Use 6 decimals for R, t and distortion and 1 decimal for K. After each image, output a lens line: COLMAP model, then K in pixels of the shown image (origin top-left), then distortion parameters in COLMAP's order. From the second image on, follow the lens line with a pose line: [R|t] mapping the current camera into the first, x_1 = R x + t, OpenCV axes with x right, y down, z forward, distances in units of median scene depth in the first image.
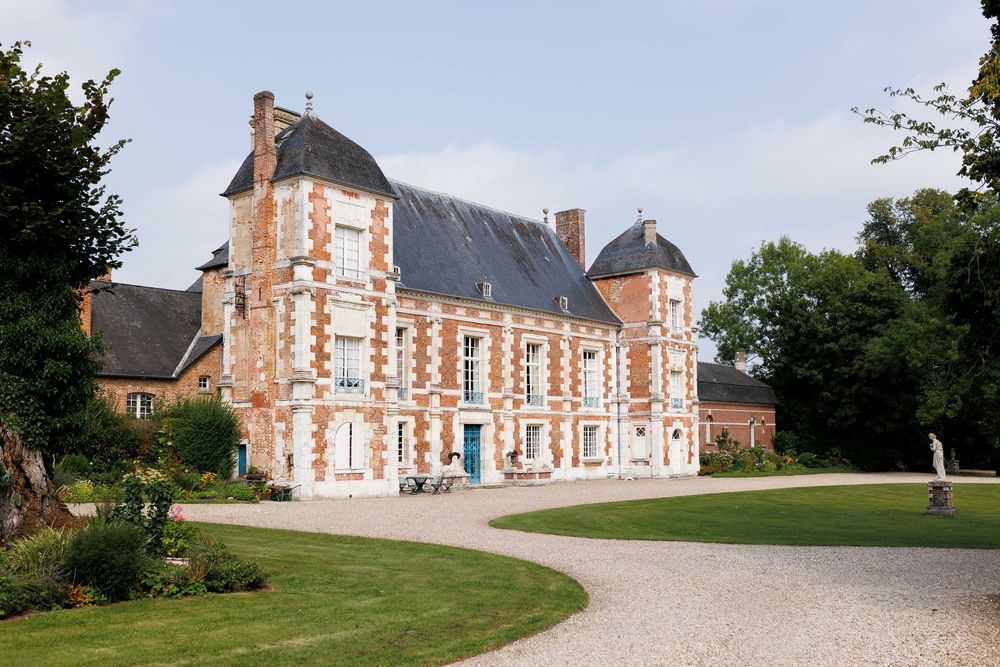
lens RADIAL K [[1014.0, 0, 499.7], [0, 1014.0, 334.2], [0, 0, 1]] dist [-0.007167, 0.000000]
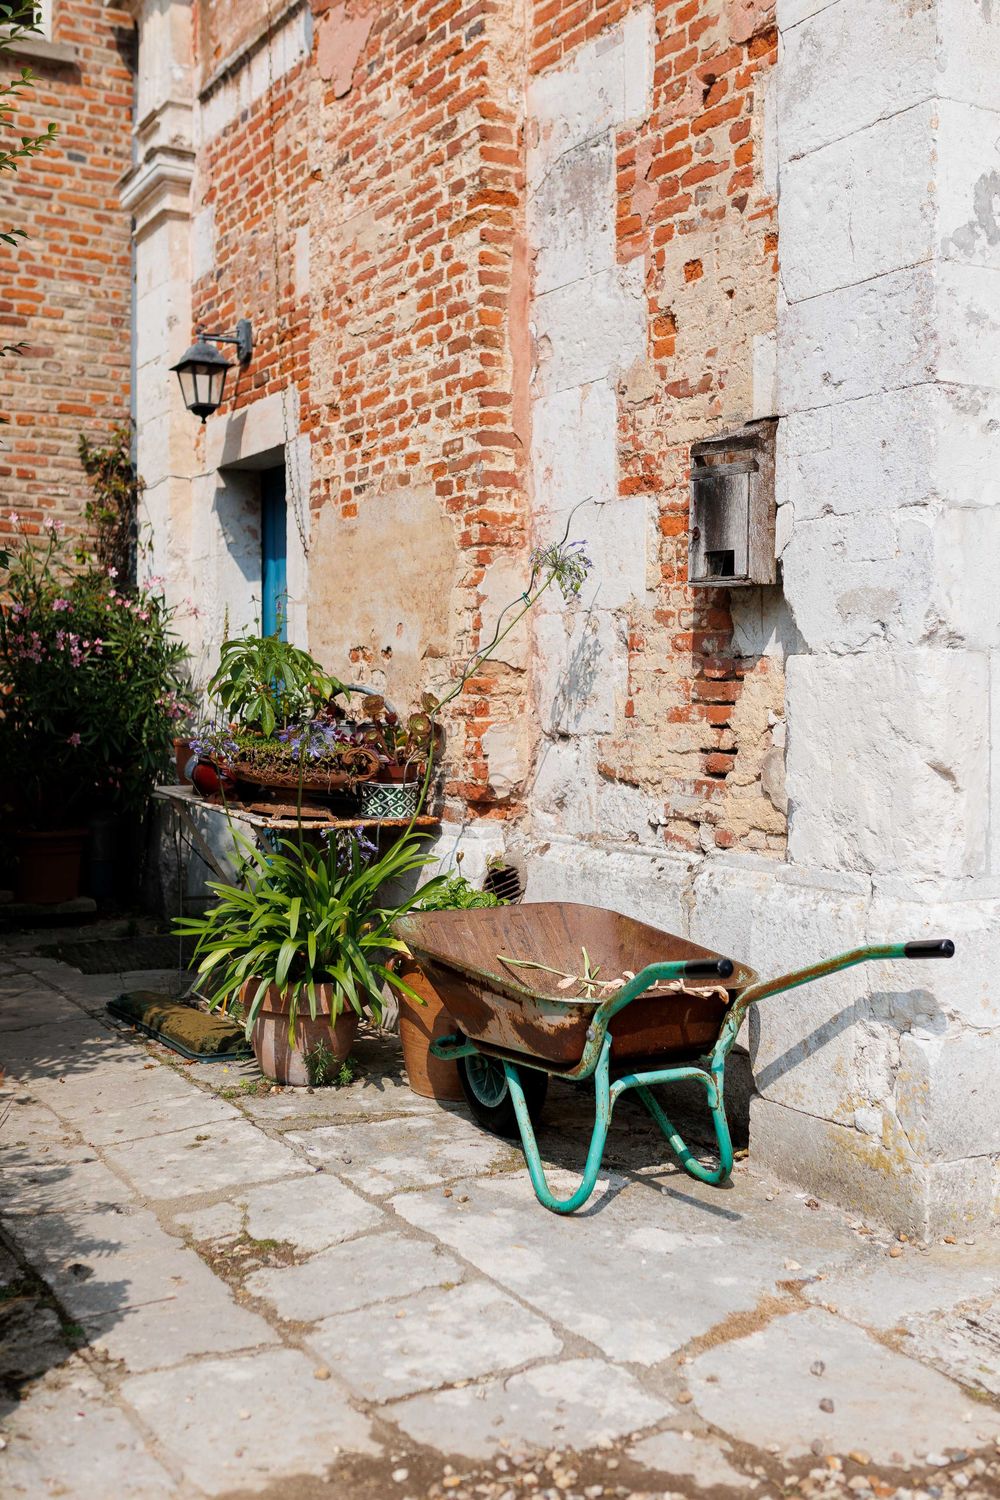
lens RADIAL K [[1521.0, 0, 500.2], [0, 1521.0, 748.9], [0, 0, 1]] dist [-0.007167, 0.000000]
pose [[0.943769, 0.020021, -0.329998, -0.188143], [0.025202, 0.990903, 0.132194, 0.124900], [0.329643, -0.133077, 0.934680, 0.902438]]
